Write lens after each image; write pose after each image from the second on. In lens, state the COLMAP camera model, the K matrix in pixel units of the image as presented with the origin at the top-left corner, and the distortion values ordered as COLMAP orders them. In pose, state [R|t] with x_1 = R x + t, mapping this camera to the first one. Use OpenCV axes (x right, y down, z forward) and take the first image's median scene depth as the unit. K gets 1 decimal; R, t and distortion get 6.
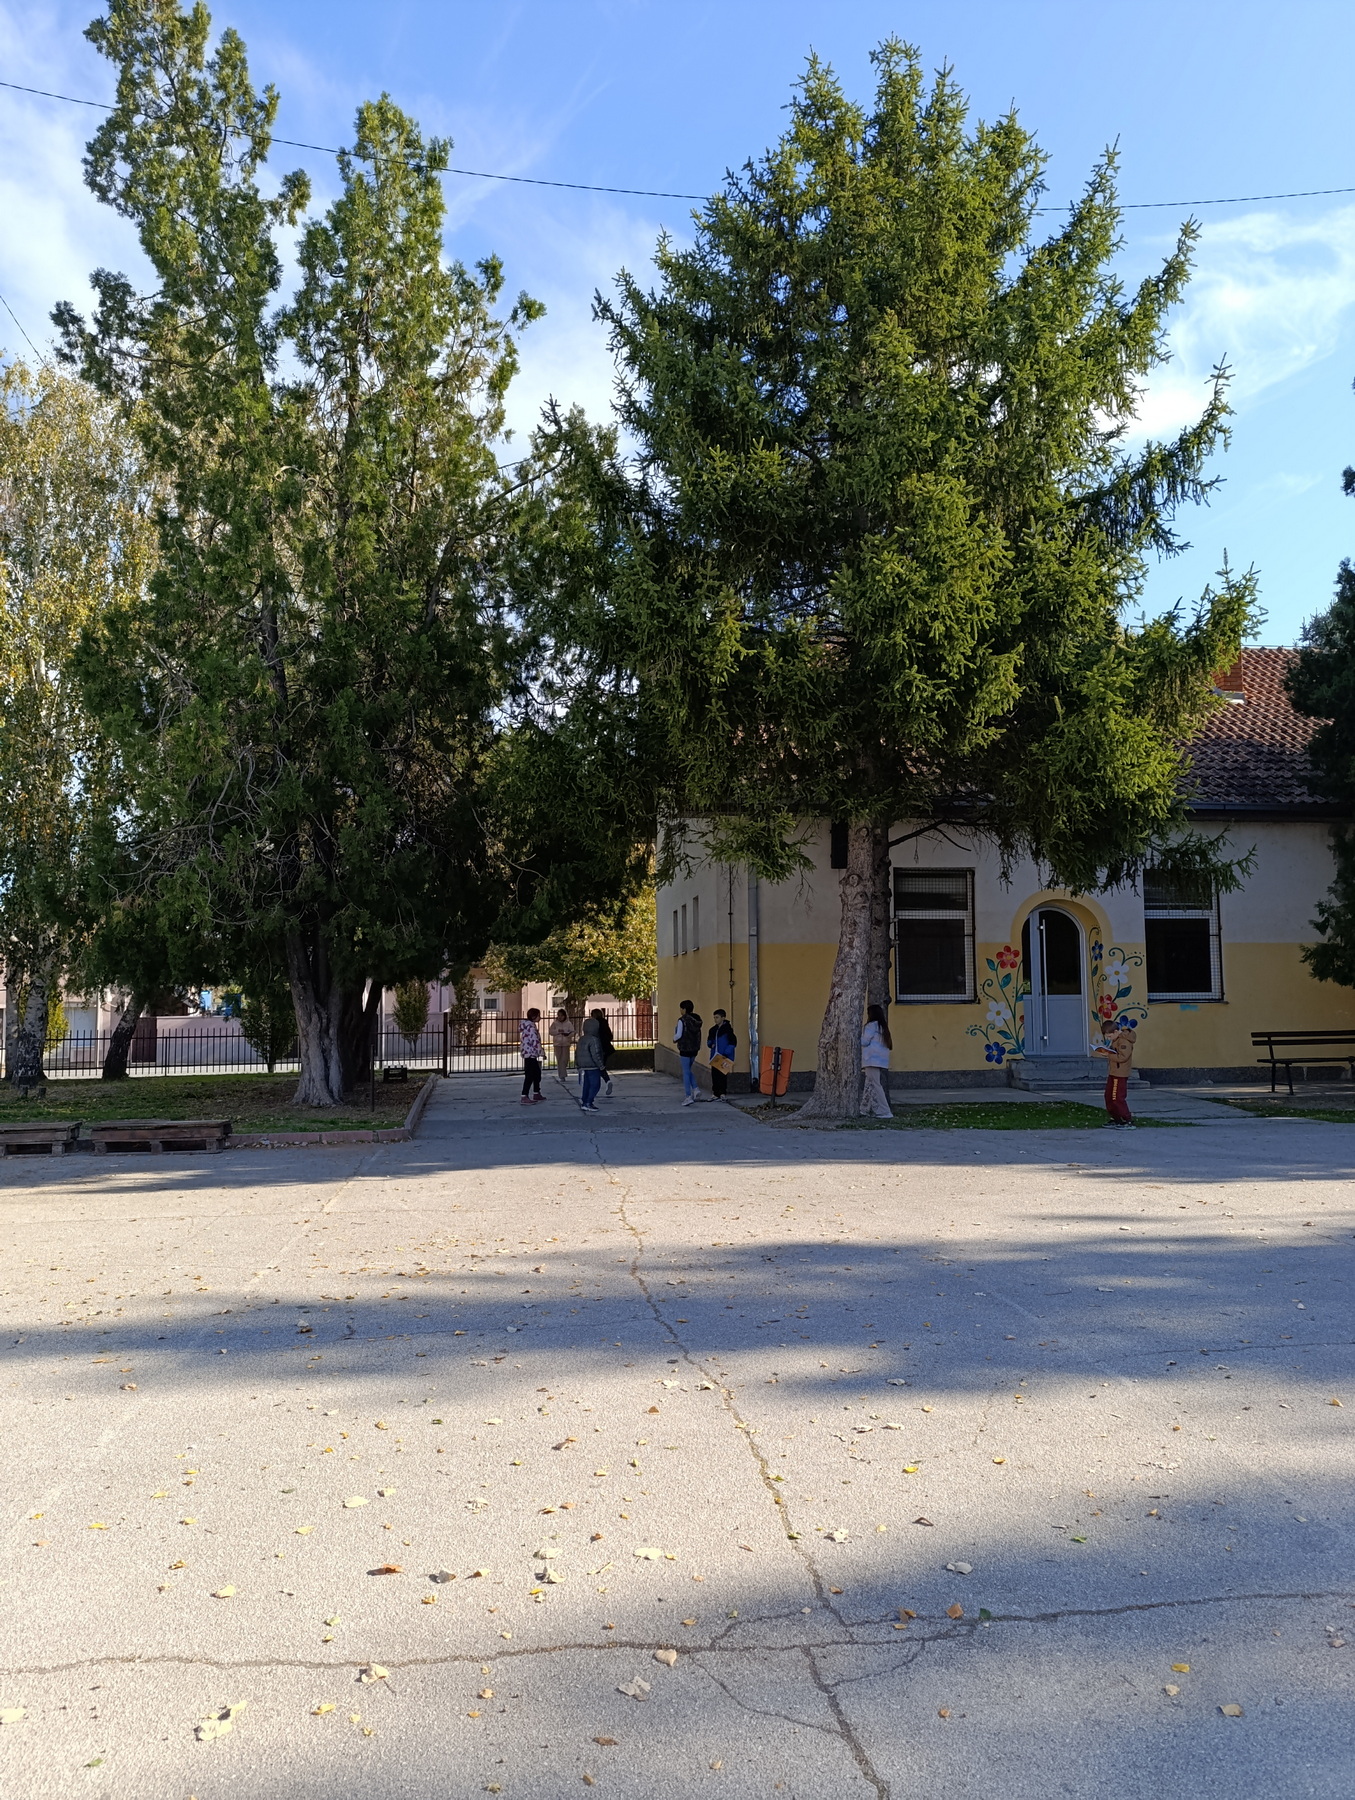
lens RADIAL K [[1235.9, 0, 668.5], [0, 1235.9, 903.4], [0, 0, 1]] dist [0.058018, -0.044938]
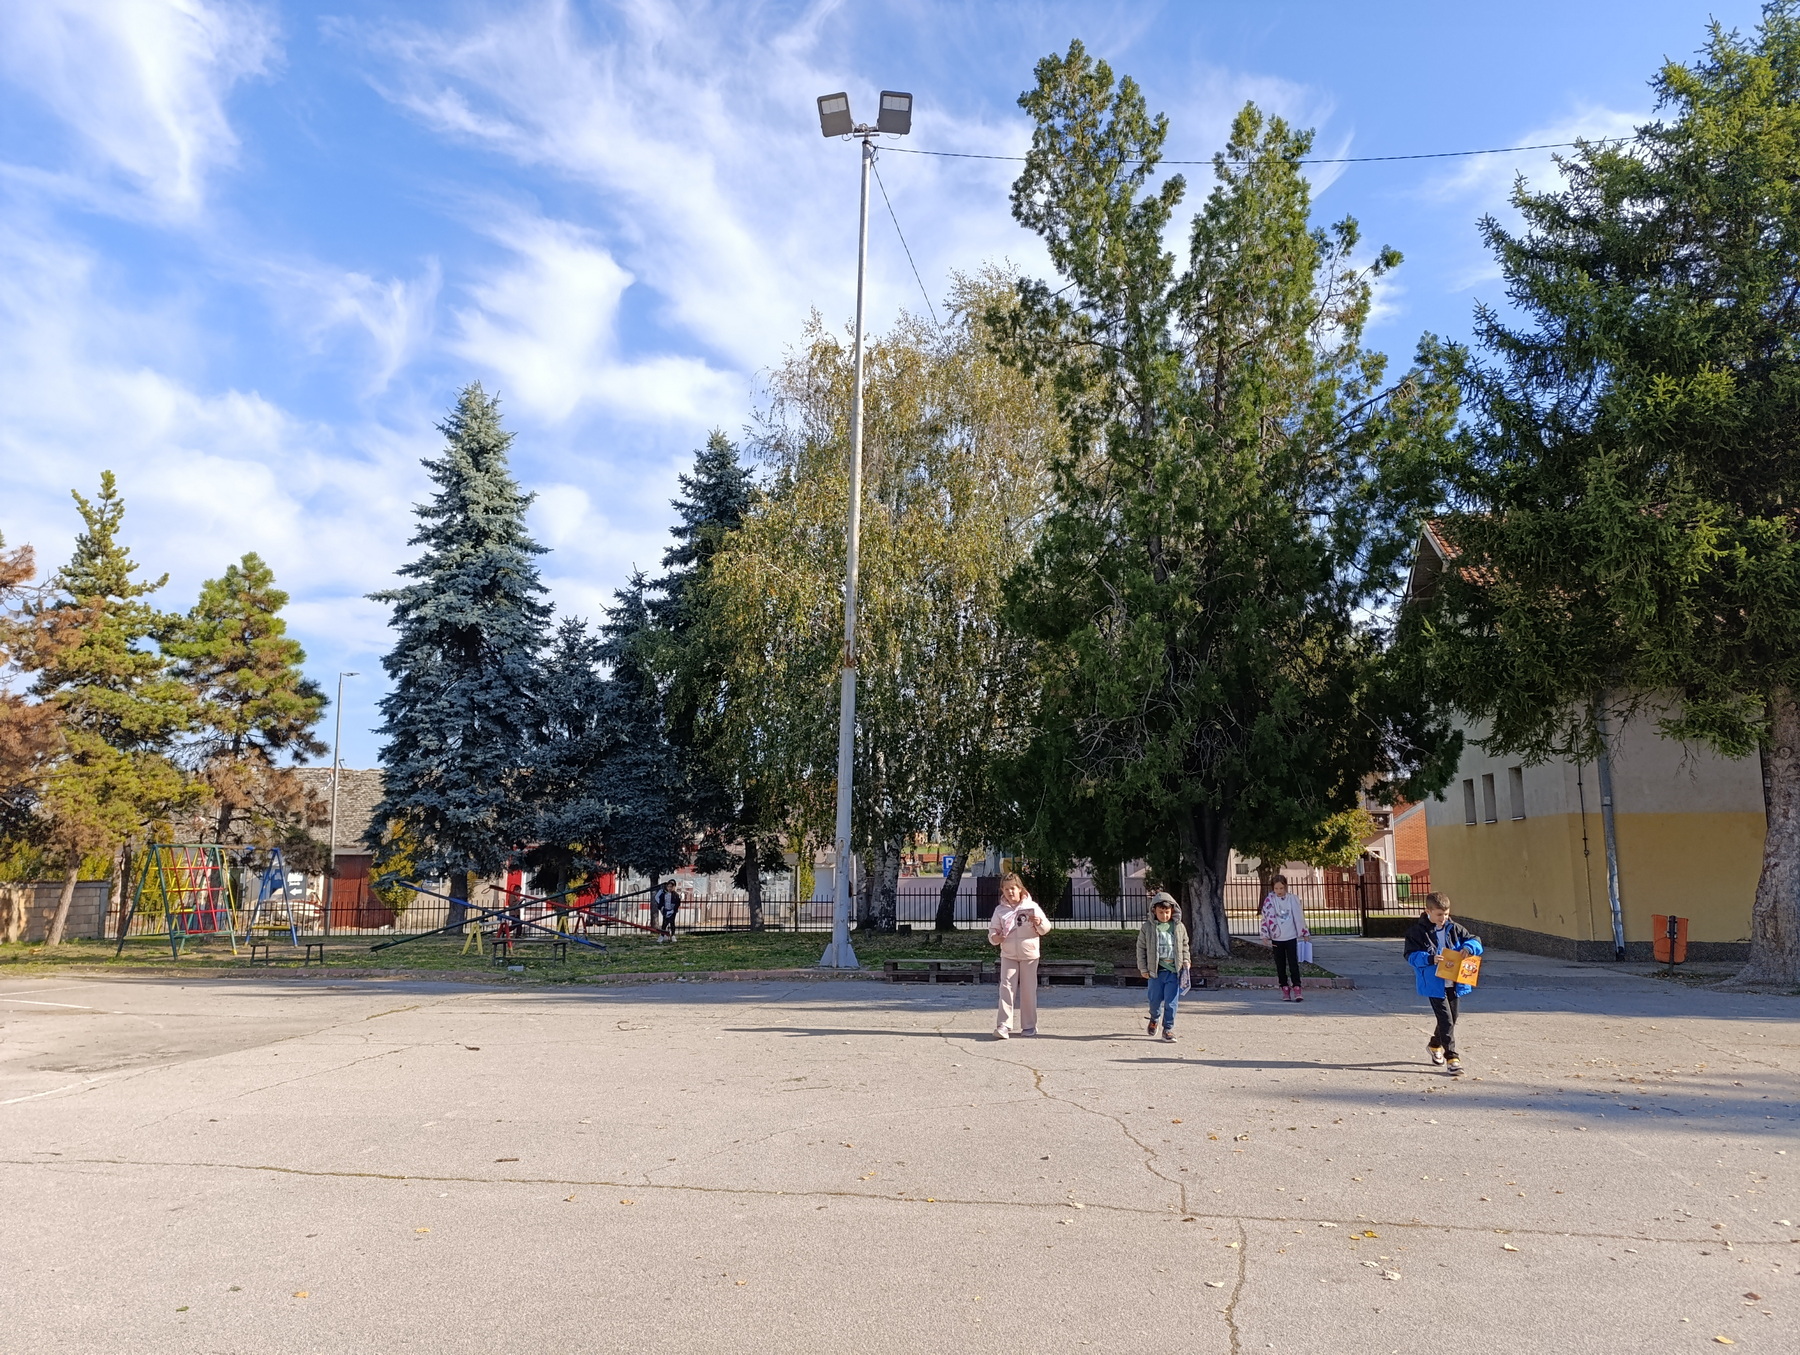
lens RADIAL K [[1235.9, 0, 900.0], [0, 1235.9, 677.5], [0, 0, 1]] dist [0.058018, -0.044938]
pose [[0.956981, -0.036529, -0.287843, -0.225938], [0.015319, 0.997021, -0.075599, -0.012243], [0.289747, 0.067938, 0.954689, -0.201560]]
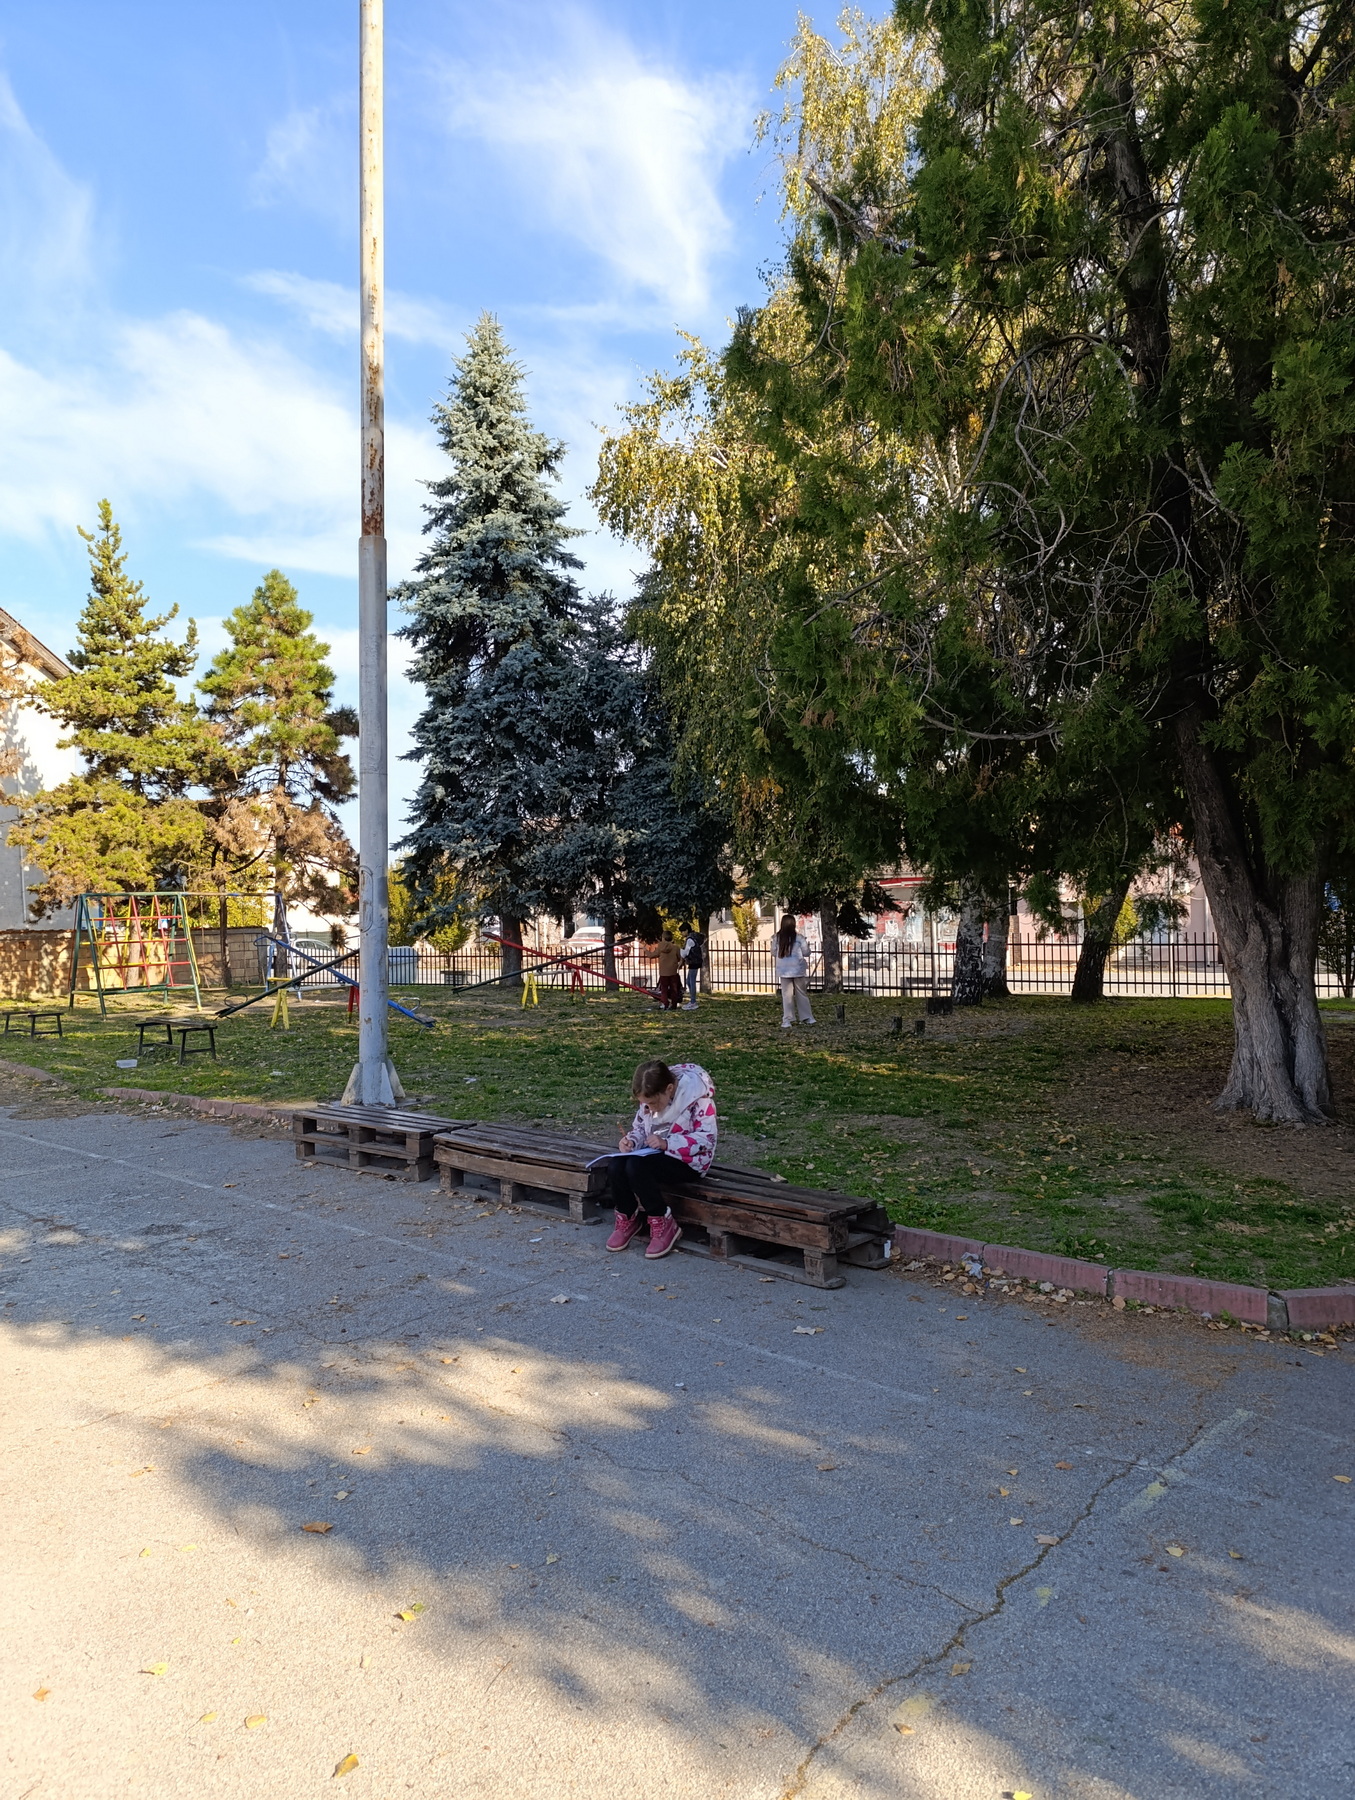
lens RADIAL K [[1235.9, 0, 668.5], [0, 1235.9, 903.4], [0, 0, 1]] dist [0.058018, -0.044938]
pose [[0.635782, -0.007012, -0.771837, -0.063381], [0.077261, 0.995515, 0.054598, 0.039408], [0.767992, -0.094345, 0.633472, 0.551921]]
